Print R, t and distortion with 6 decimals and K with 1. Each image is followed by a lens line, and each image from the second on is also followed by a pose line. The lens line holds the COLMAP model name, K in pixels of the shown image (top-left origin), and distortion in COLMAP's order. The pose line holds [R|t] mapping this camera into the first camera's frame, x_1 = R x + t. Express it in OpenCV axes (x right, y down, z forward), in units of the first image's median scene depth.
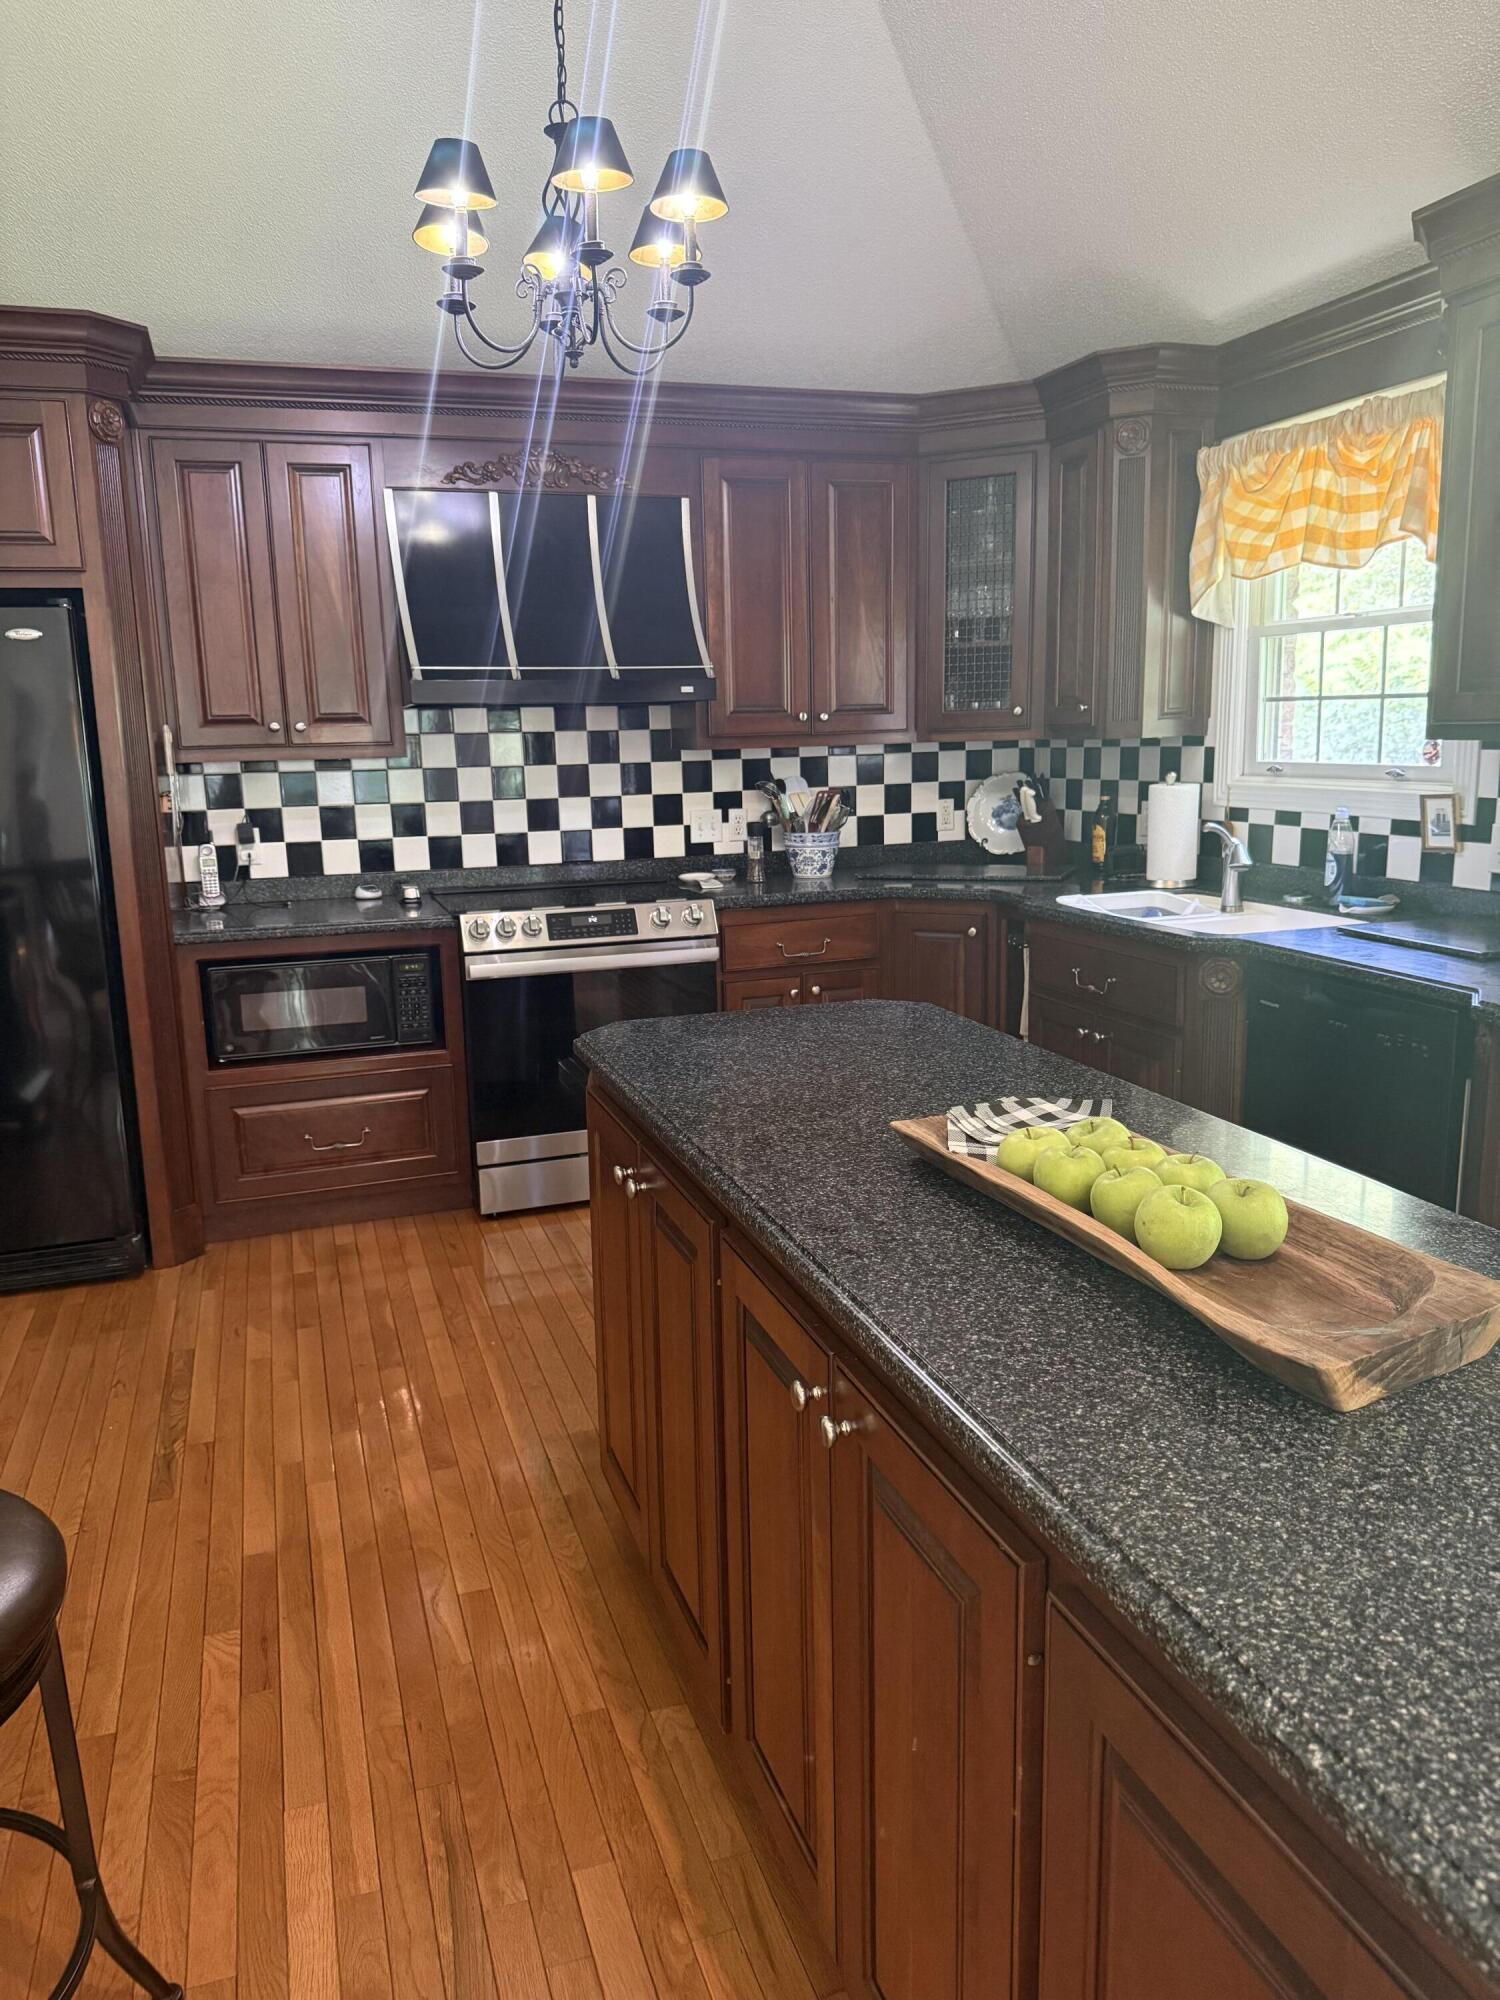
lens RADIAL K [[1446.5, 0, 764.0], [0, 1446.5, 1007.2], [0, 0, 1]] dist [0.085723, -0.142681]
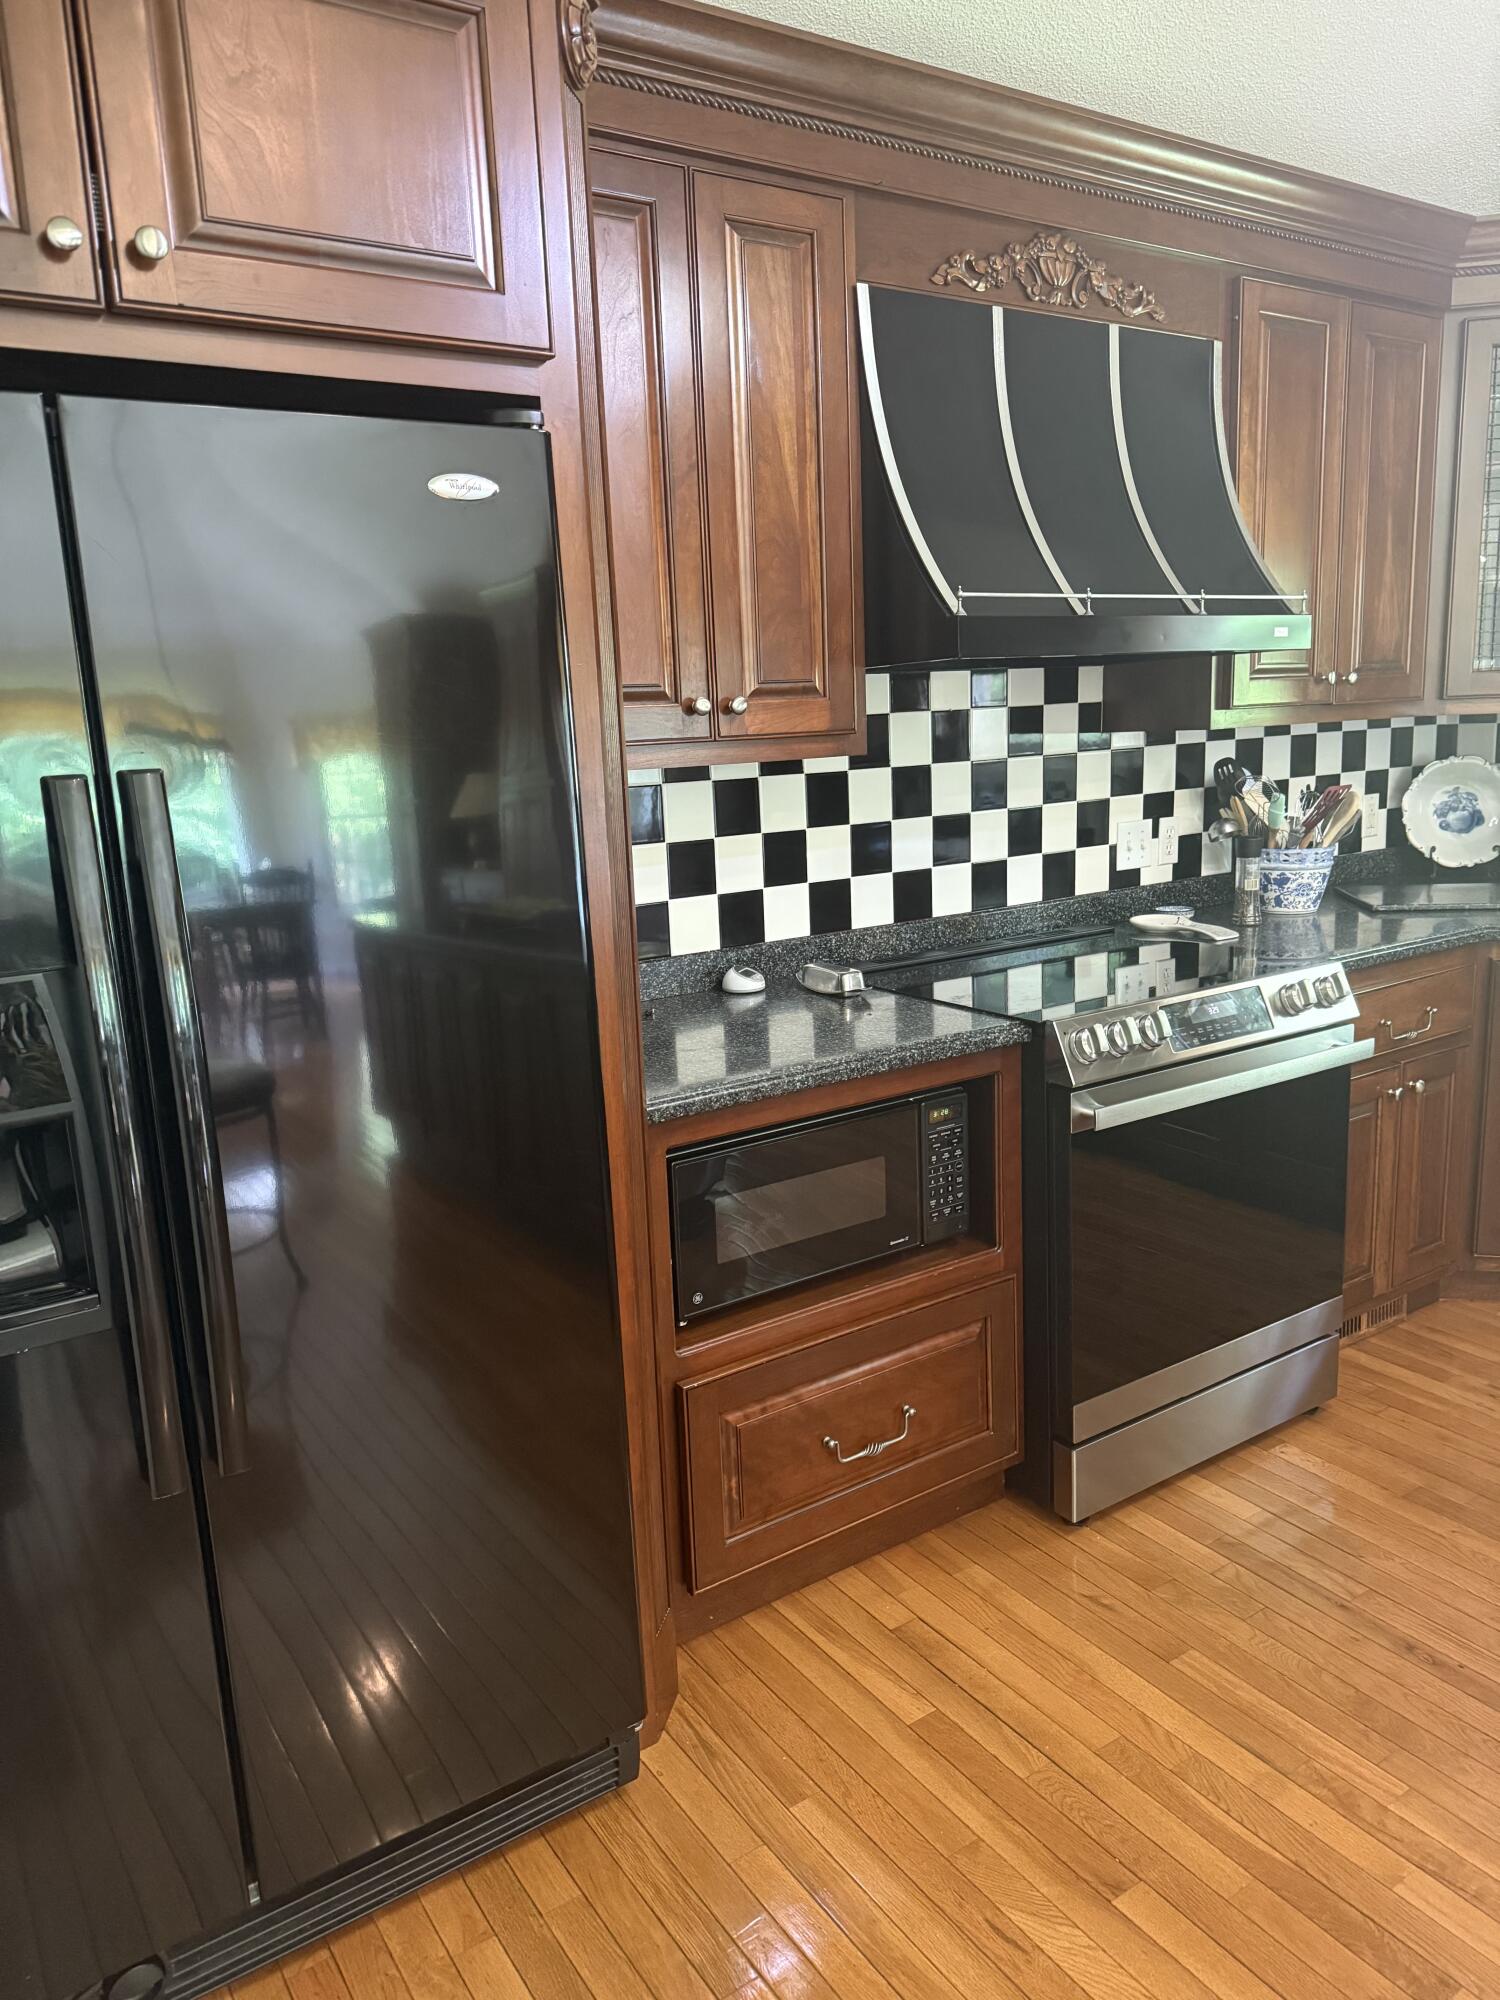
lens RADIAL K [[1446.5, 0, 764.0], [0, 1446.5, 1007.2], [0, 0, 1]] dist [0.085723, -0.142681]
pose [[0.964787, -0.064992, 0.254877, -0.388139], [0.064623, 0.997861, 0.009830, -0.067992], [-0.254971, 0.006987, 0.966923, 0.392436]]
